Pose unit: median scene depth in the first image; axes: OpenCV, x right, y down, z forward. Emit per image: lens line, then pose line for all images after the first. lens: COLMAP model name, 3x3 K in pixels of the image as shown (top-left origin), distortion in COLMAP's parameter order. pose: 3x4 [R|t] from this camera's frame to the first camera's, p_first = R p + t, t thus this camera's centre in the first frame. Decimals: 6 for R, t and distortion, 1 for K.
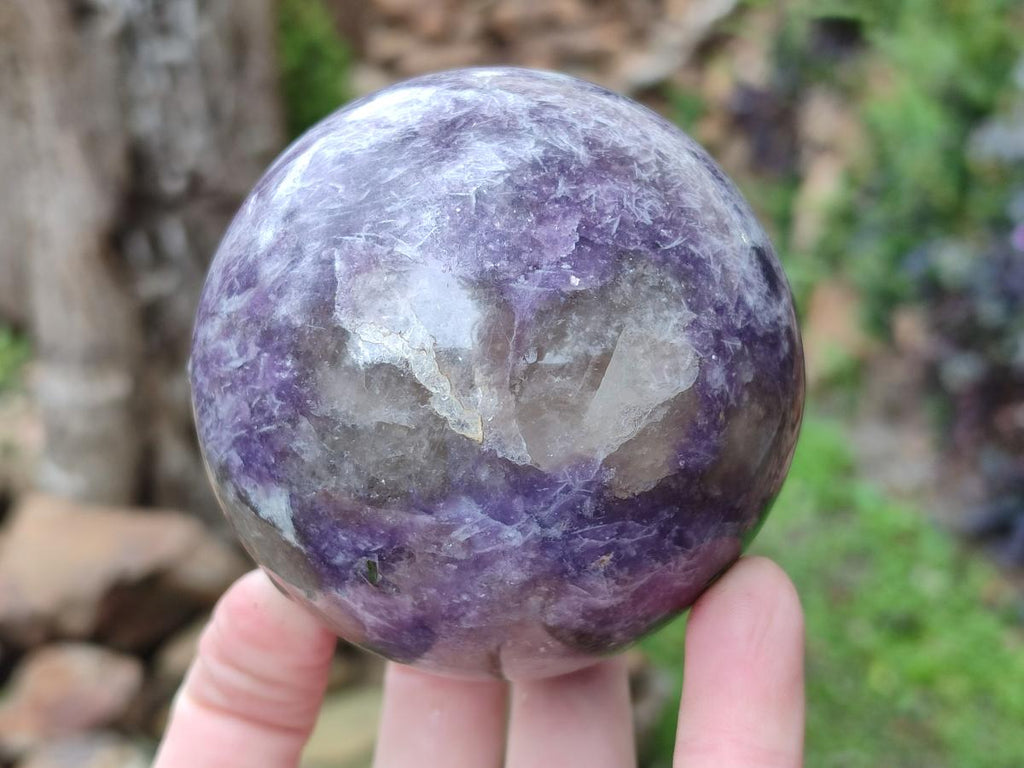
lens RADIAL K [[1634.0, 0, 511.6], [0, 1634.0, 382.7], [0, 0, 1]] dist [0.271921, 0.000000]
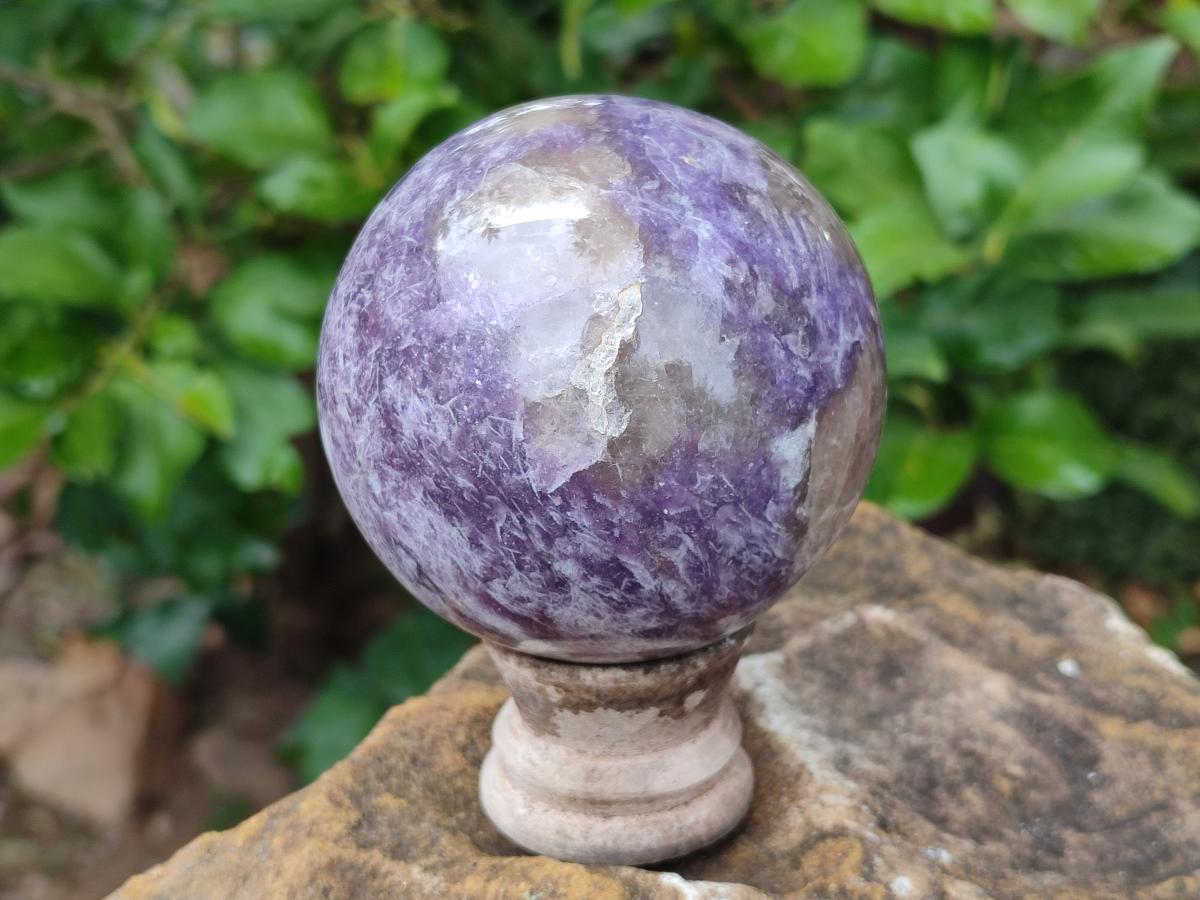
lens RADIAL K [[1914.9, 0, 599.5], [0, 1914.9, 447.8], [0, 0, 1]] dist [0.271921, 0.000000]
pose [[-0.453478, -0.861152, 0.229728, -0.381403], [0.888122, -0.458244, 0.035373, -0.080946], [0.074810, 0.220068, 0.972612, -0.233891]]
